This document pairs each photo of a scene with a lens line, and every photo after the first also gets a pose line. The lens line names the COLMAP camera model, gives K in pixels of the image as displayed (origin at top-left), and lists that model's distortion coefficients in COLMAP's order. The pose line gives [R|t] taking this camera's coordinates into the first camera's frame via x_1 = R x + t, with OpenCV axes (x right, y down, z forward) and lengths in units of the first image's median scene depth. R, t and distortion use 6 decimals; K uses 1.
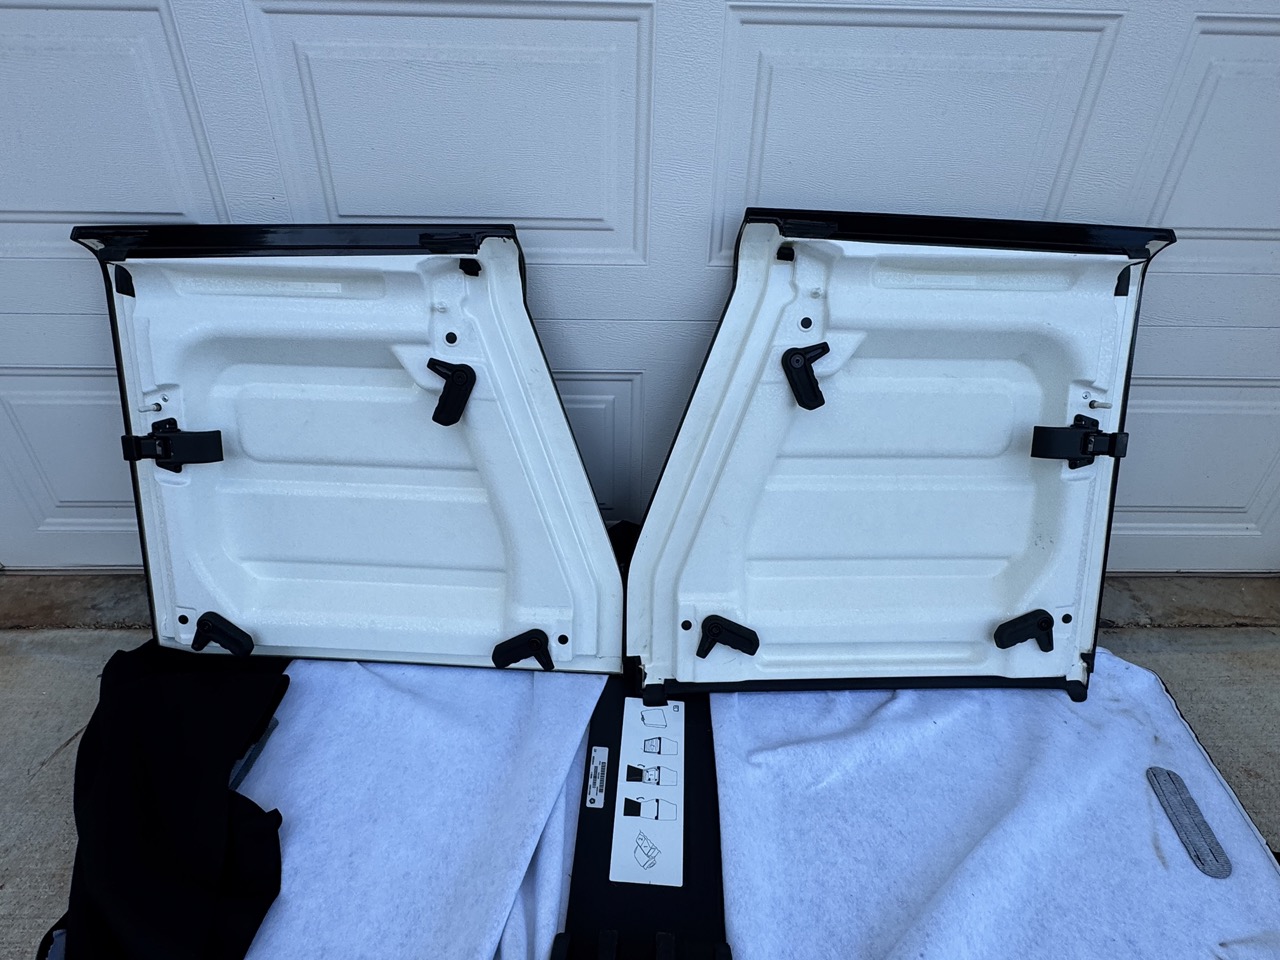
lens RADIAL K [[690.0, 0, 640.0], [0, 690.0, 480.0], [0, 0, 1]] dist [-0.002670, 0.001468]
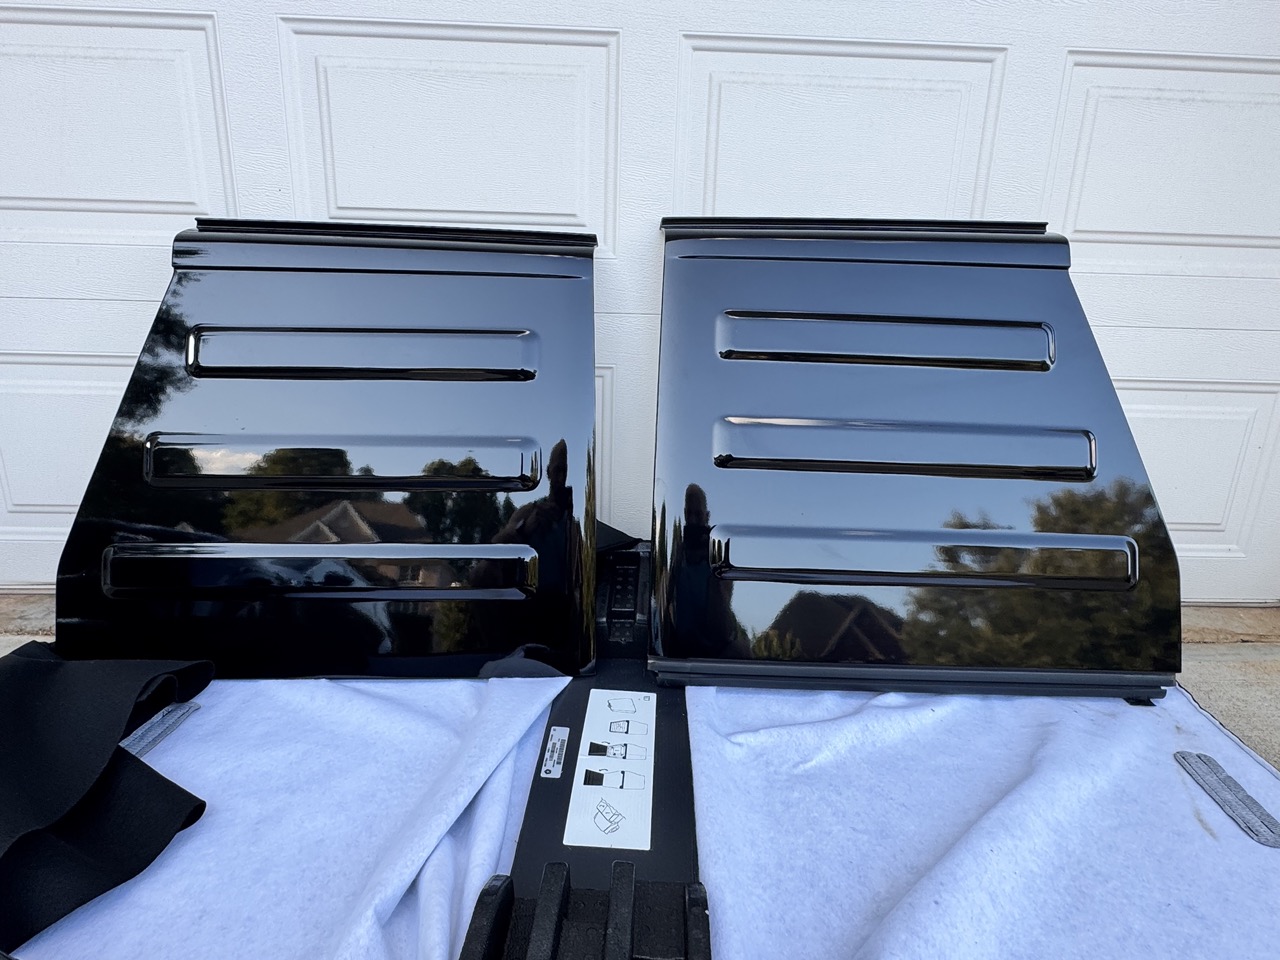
lens RADIAL K [[686.2, 0, 640.0], [0, 686.2, 480.0], [0, 0, 1]] dist [0.002900, -0.001528]
pose [[0.999869, 0.001430, 0.016125, 0.032662], [0.003256, 0.957976, -0.286831, 0.363144], [-0.015858, 0.286846, 0.957846, 0.063362]]
